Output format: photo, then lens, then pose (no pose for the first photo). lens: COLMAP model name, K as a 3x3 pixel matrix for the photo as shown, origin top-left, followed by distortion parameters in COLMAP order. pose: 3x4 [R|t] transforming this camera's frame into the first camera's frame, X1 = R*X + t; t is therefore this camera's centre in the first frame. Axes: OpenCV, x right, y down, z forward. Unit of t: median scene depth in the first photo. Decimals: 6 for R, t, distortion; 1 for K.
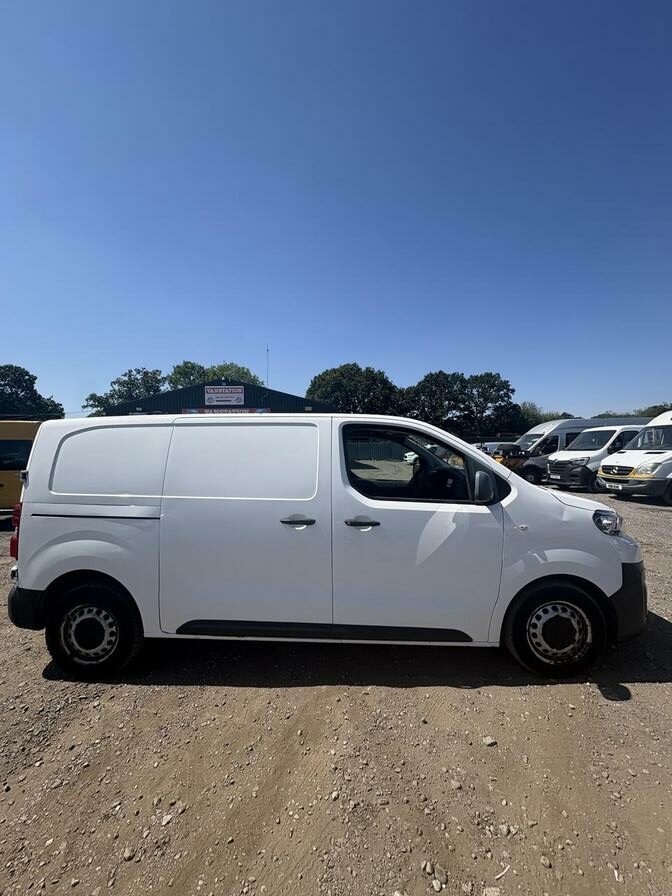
lens RADIAL K [[354.8, 0, 335.2], [0, 354.8, 450.5], [0, 0, 1]] dist [-0.006357, 0.001882]
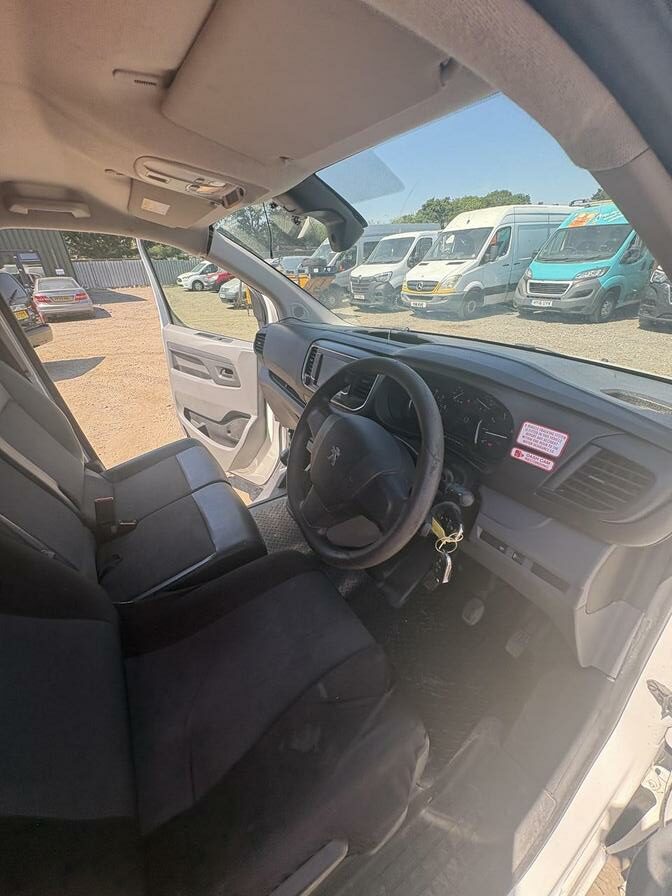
lens RADIAL K [[354.8, 0, 336.1], [0, 354.8, 446.3], [0, 0, 1]] dist [-0.006357, 0.001882]
pose [[0.834081, -0.278568, 0.476140, 0.030508], [0.036583, 0.889163, 0.456125, -0.002463], [-0.550428, -0.363027, 0.751825, 0.220900]]
